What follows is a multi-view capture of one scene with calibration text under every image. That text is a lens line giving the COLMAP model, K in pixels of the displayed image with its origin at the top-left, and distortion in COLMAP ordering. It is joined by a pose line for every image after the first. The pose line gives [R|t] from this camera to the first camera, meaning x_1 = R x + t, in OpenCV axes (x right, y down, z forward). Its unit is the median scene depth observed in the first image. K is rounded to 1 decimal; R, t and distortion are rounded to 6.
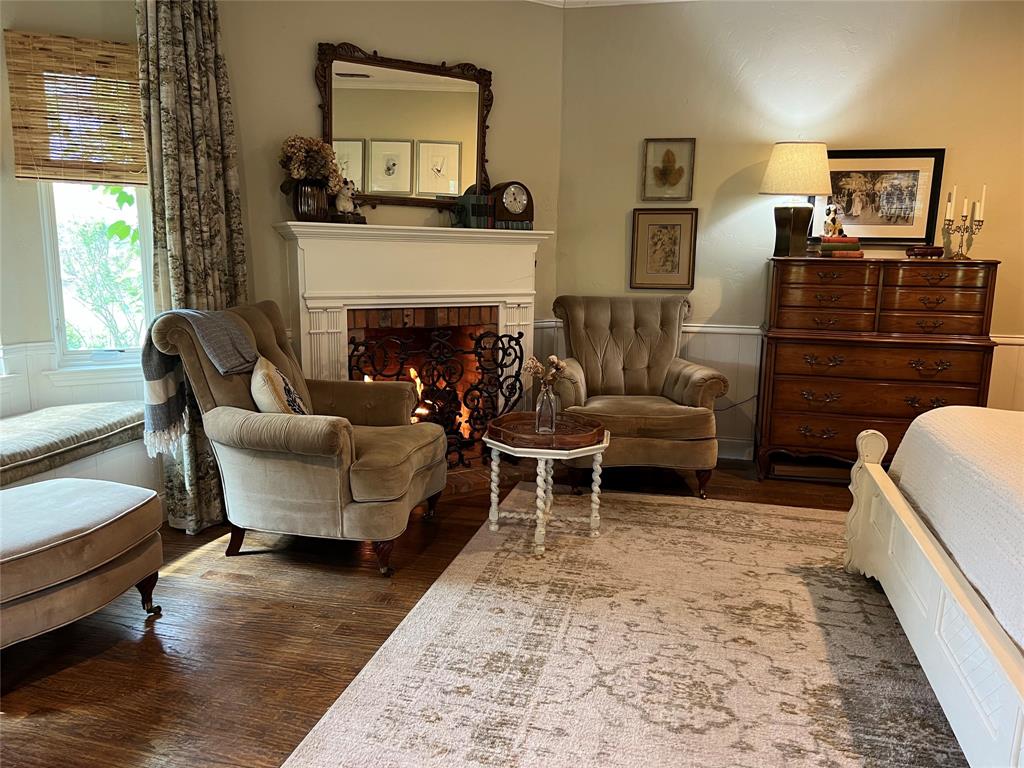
lens RADIAL K [[769.3, 0, 511.9], [0, 769.3, 382.1], [0, 0, 1]] dist [0.036119, -0.045530]
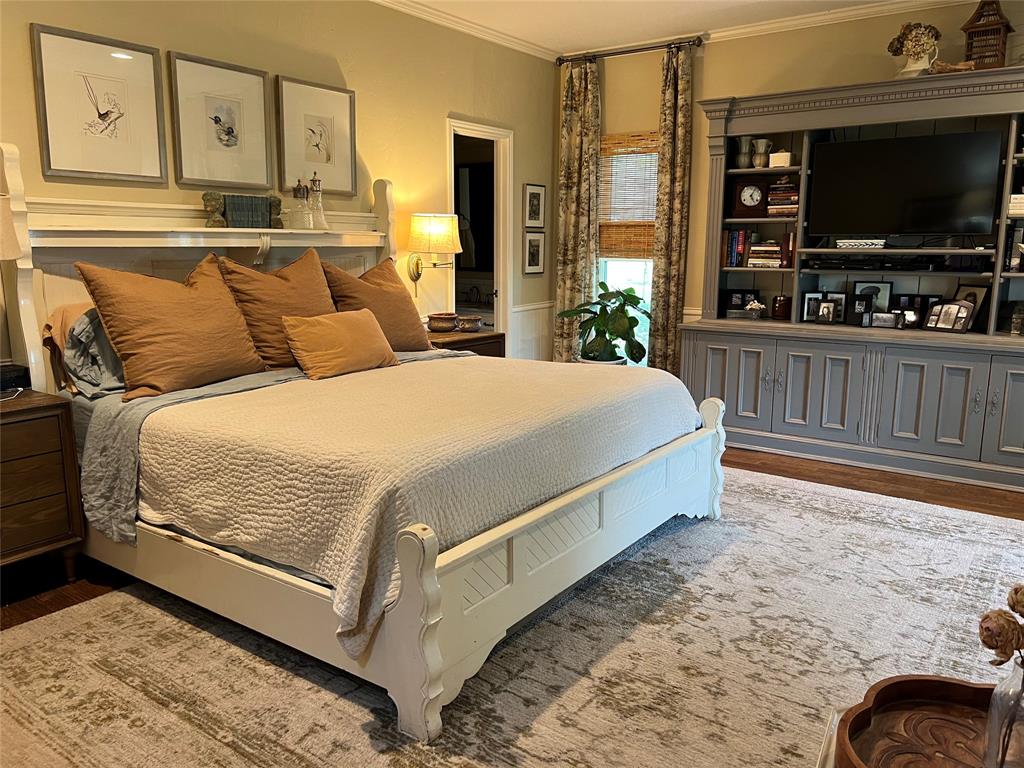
lens RADIAL K [[769.3, 0, 515.6], [0, 769.3, 380.8], [0, 0, 1]] dist [0.036119, -0.045530]
pose [[-0.933333, -0.080223, 0.349934, 0.209430], [0.046306, 0.939672, 0.338927, -0.336386], [-0.356013, 0.332536, -0.873313, 1.866344]]
